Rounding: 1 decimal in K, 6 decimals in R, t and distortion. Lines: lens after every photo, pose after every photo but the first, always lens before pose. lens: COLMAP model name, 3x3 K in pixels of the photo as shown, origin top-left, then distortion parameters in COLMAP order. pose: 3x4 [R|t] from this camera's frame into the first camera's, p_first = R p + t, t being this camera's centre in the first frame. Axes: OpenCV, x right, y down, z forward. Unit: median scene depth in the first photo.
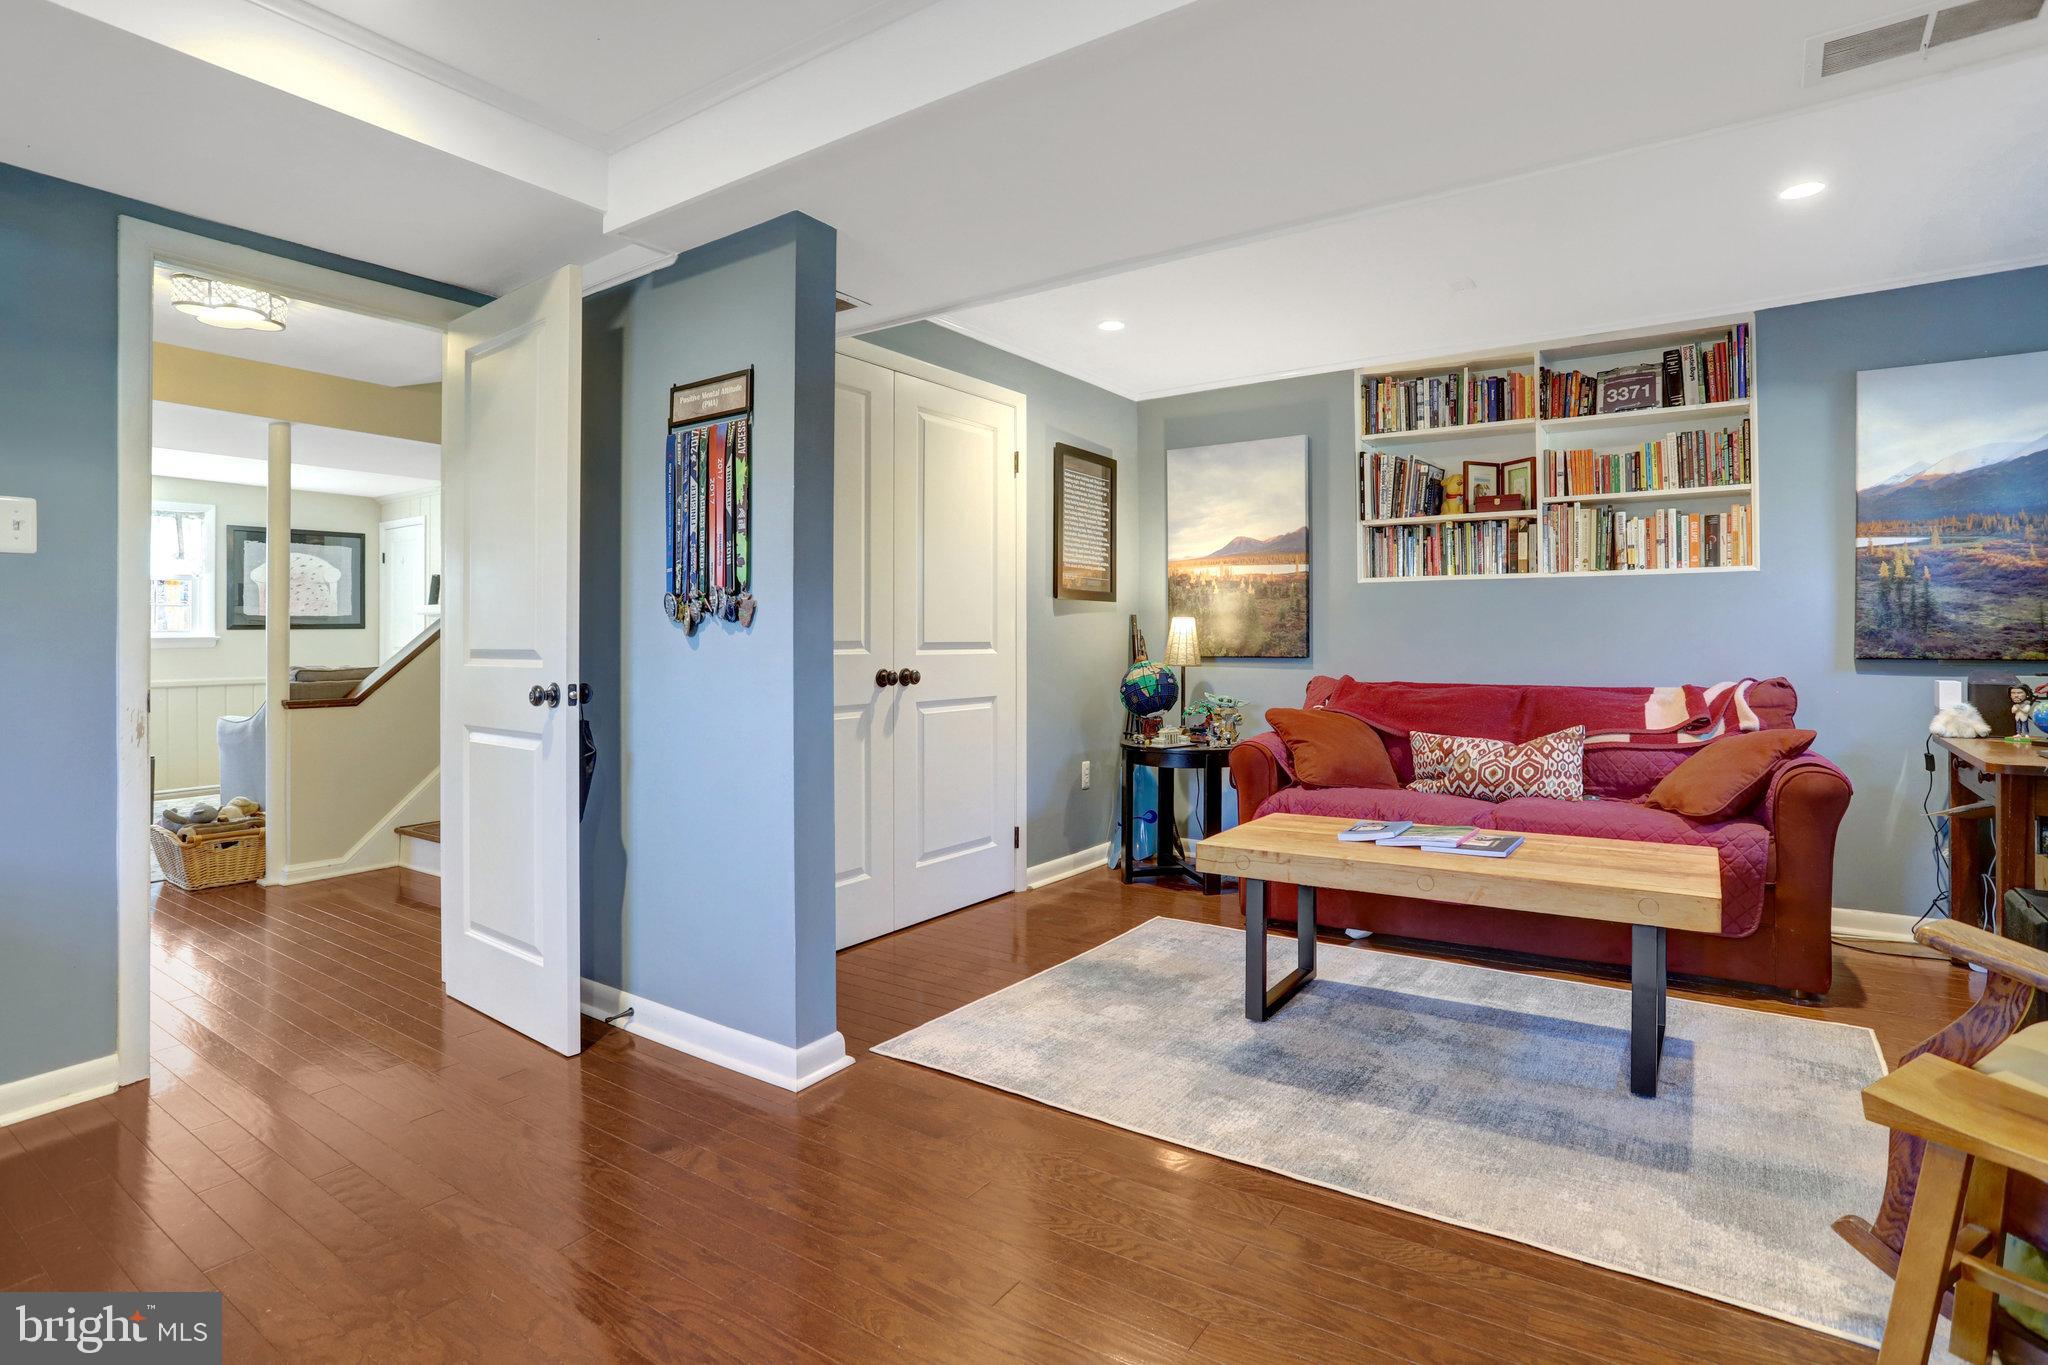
lens RADIAL K [[1019.5, 0, 1021.2], [0, 1019.5, 623.6], [0, 0, 1]] dist [-0.083970, 0.042140]
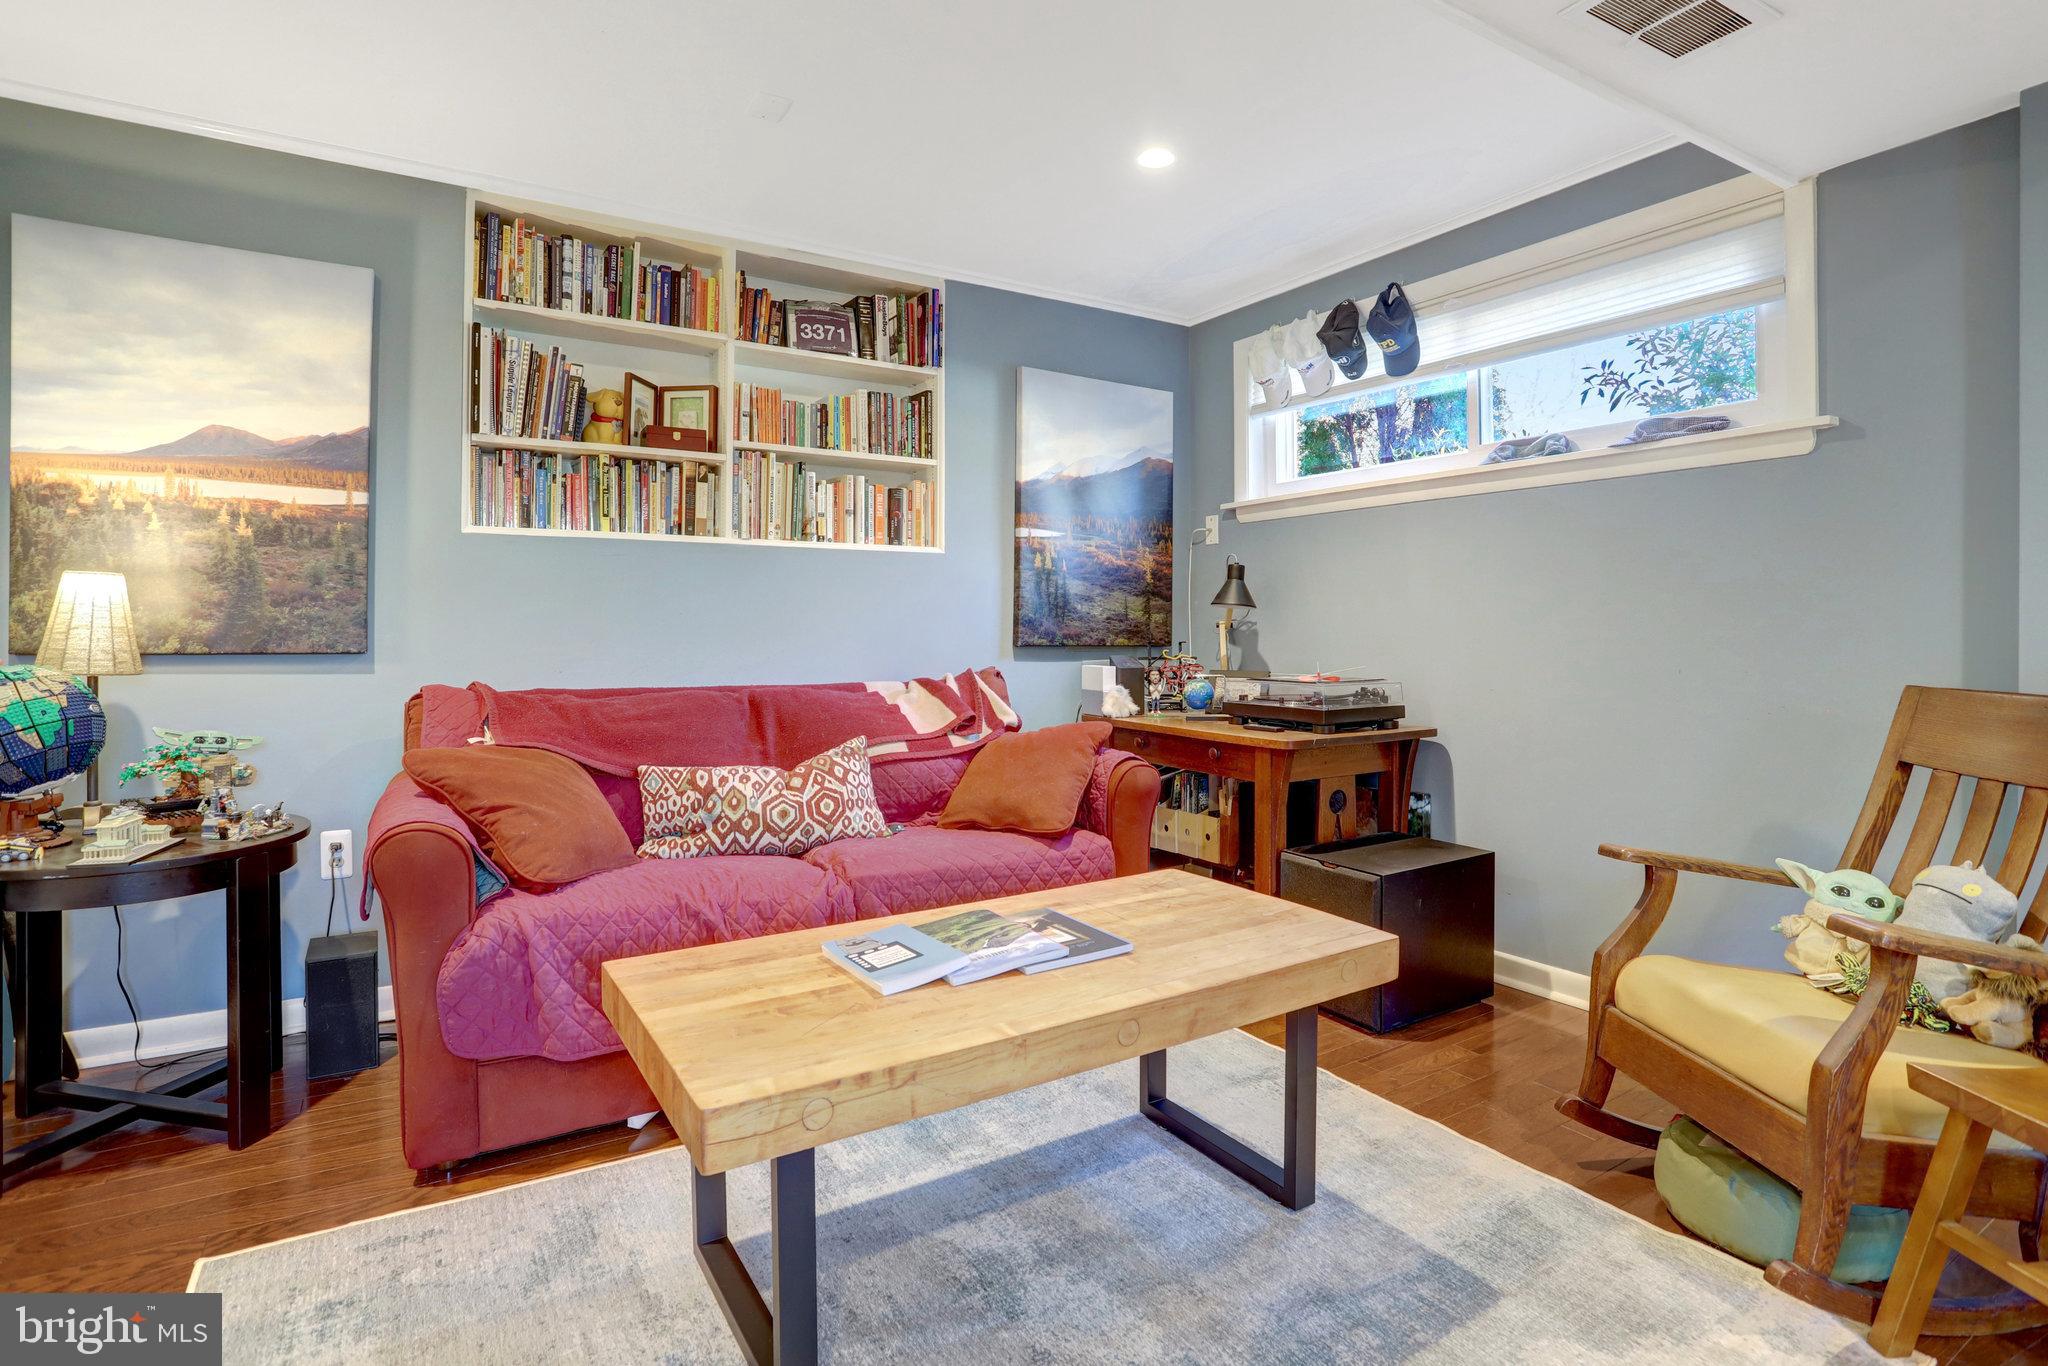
lens RADIAL K [[1019.5, 0, 1021.2], [0, 1019.5, 624.1], [0, 0, 1]] dist [-0.083970, 0.042140]
pose [[0.396053, 0.005244, 0.918213, -0.107152], [-0.021722, 0.999757, 0.003659, 0.007929], [-0.917971, -0.021394, 0.396071, 0.510029]]
